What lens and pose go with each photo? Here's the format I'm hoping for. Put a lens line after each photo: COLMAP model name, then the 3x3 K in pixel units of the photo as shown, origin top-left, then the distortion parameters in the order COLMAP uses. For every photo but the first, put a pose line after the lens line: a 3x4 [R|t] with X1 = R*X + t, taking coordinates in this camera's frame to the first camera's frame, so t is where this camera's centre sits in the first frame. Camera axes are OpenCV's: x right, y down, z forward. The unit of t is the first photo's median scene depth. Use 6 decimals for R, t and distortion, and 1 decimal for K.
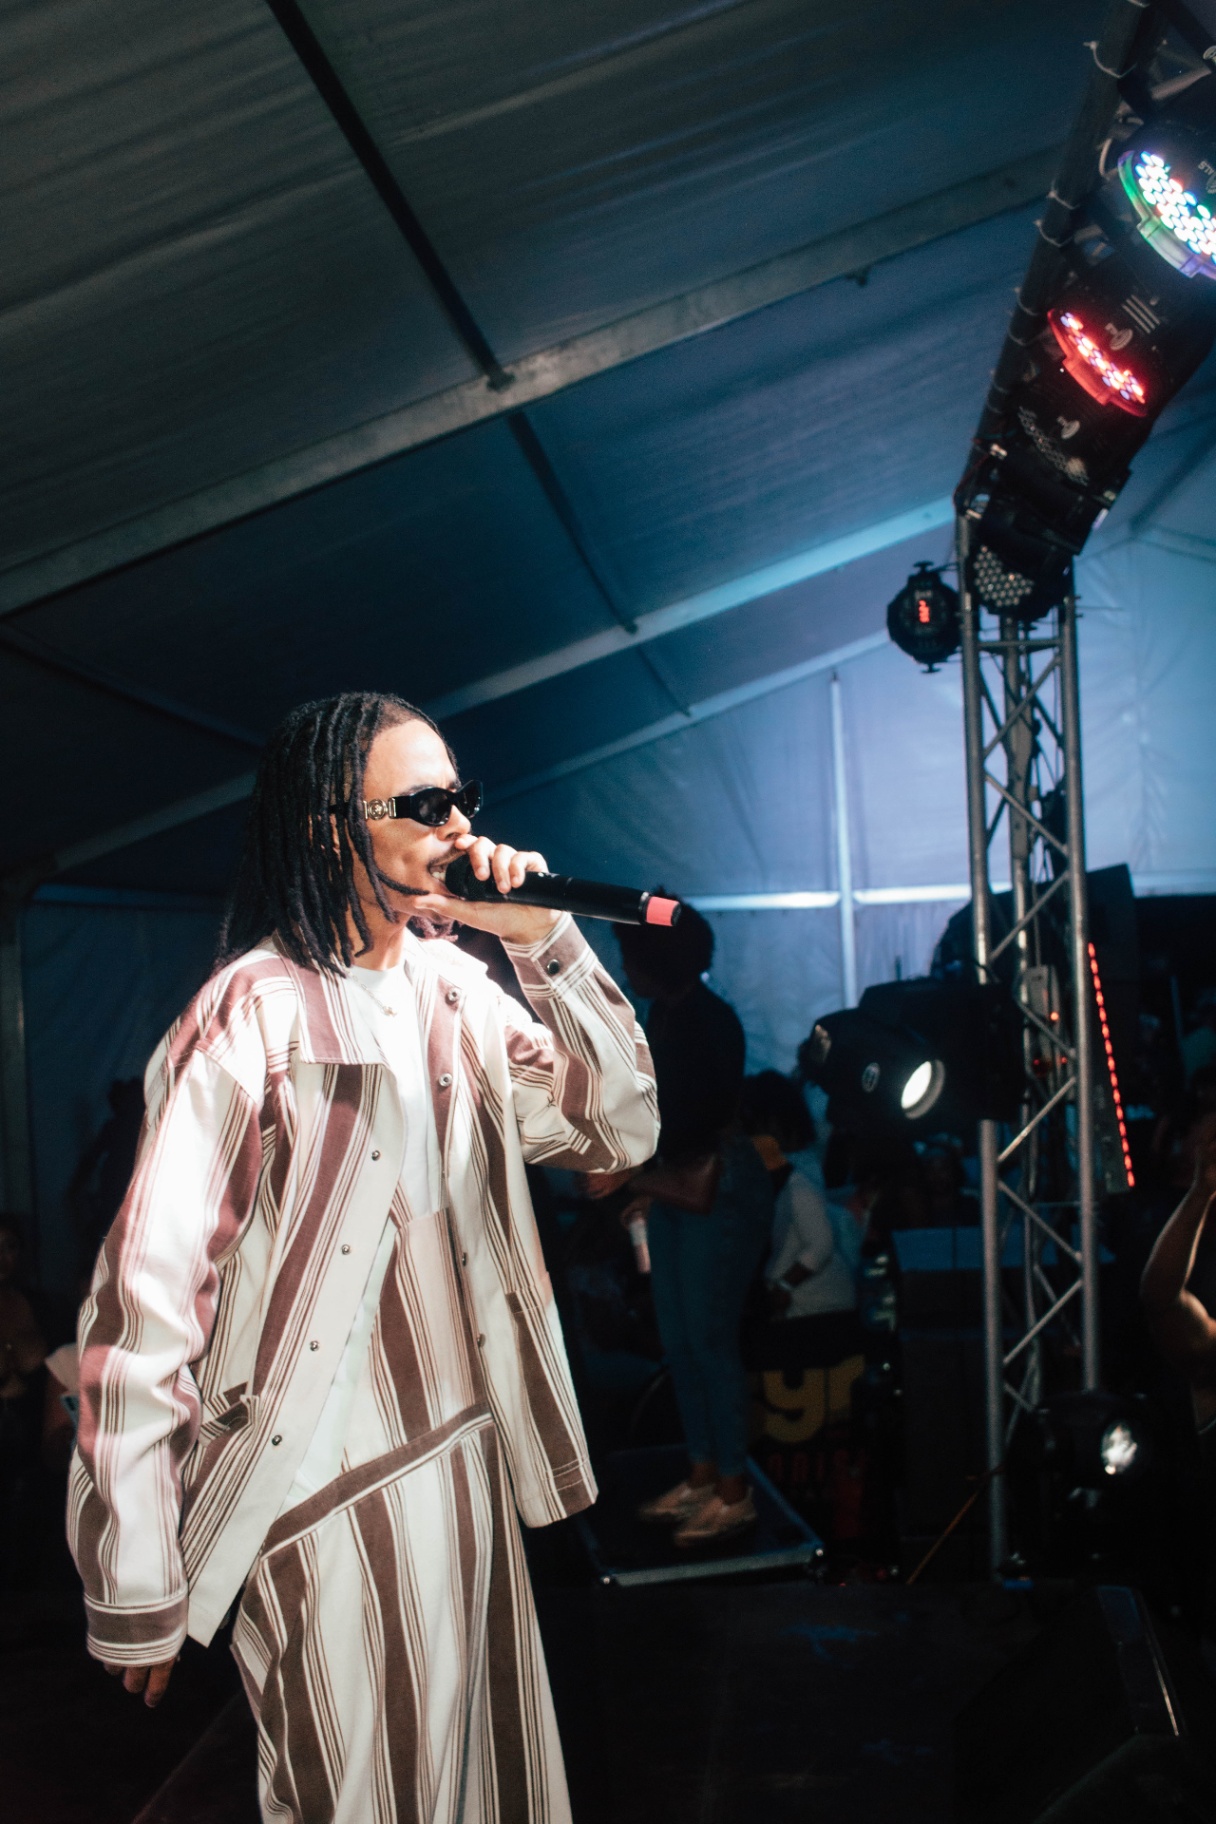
lens RADIAL K [[2036.8, 0, 620.5], [0, 2036.8, 915.1], [0, 0, 1]] dist [-0.130909, 0.147340]
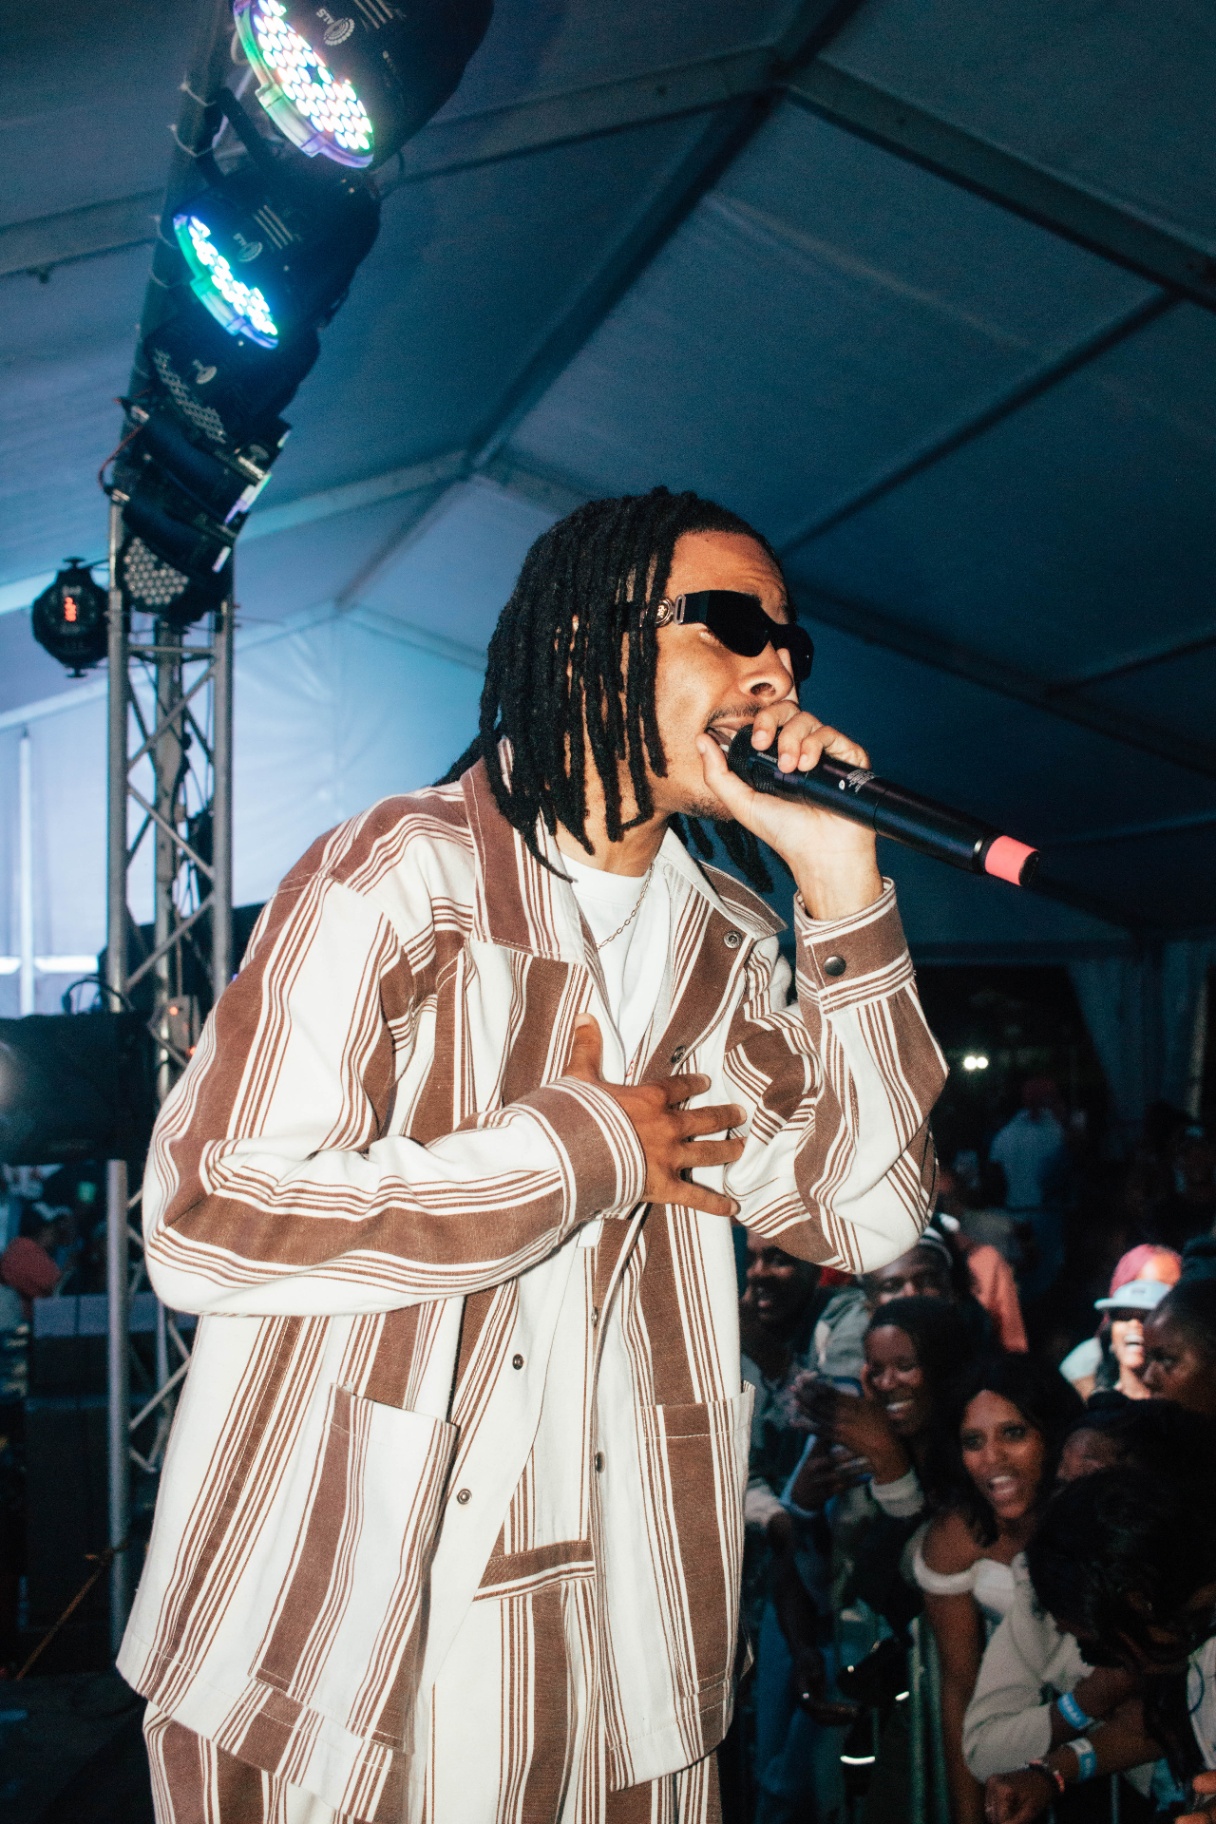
lens RADIAL K [[2036.8, 0, 620.5], [0, 2036.8, 915.1], [0, 0, 1]] dist [-0.130909, 0.147340]
pose [[0.925620, 0.044024, 0.375885, 0.042834], [-0.027231, 0.998384, -0.049874, 0.028588], [-0.377473, 0.035929, 0.925323, 0.060848]]
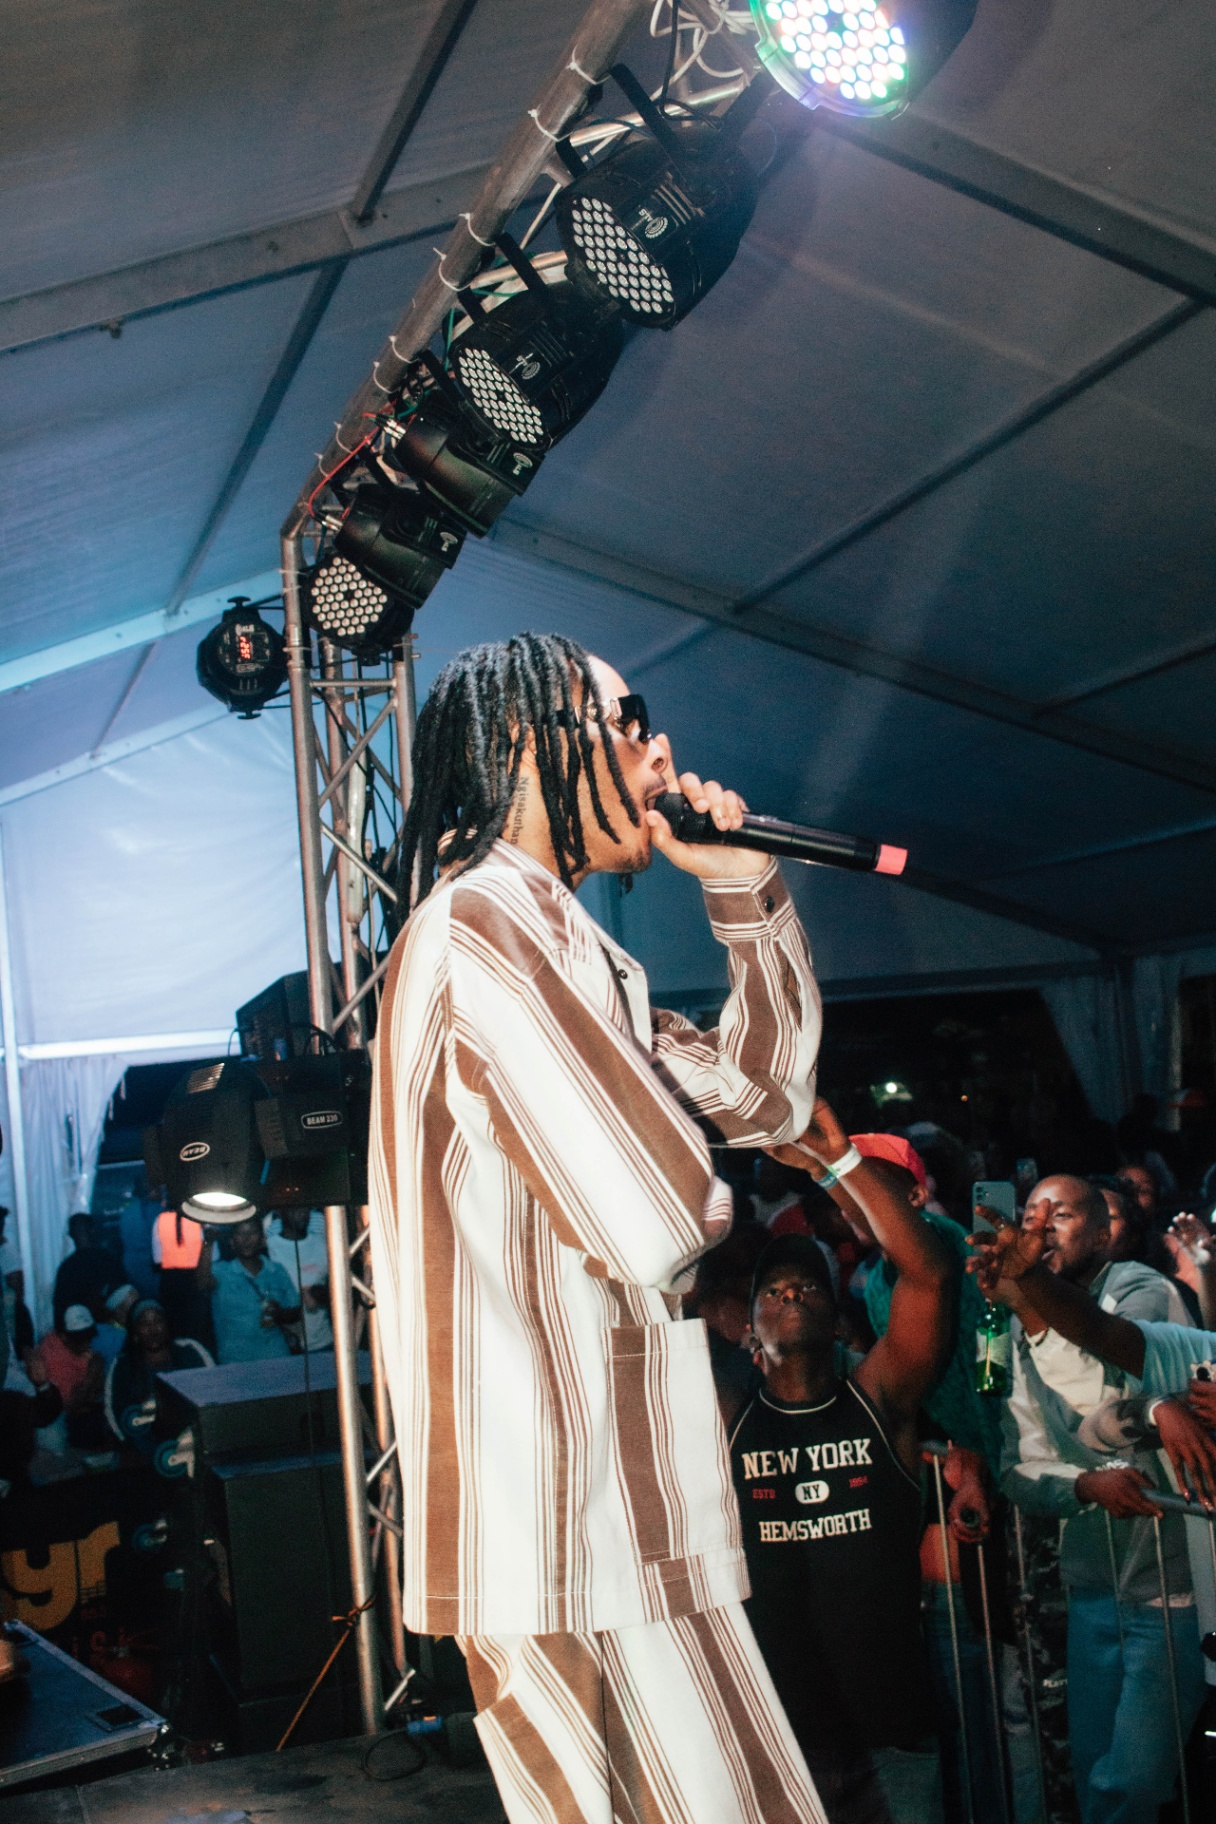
lens RADIAL K [[2036.8, 0, 620.5], [0, 2036.8, 915.1], [0, 0, 1]] dist [-0.130909, 0.147340]
pose [[0.908408, -0.004092, 0.418065, -0.076523], [0.041403, 0.995917, -0.080216, 0.048488], [-0.416030, 0.090178, 0.904868, 0.124245]]
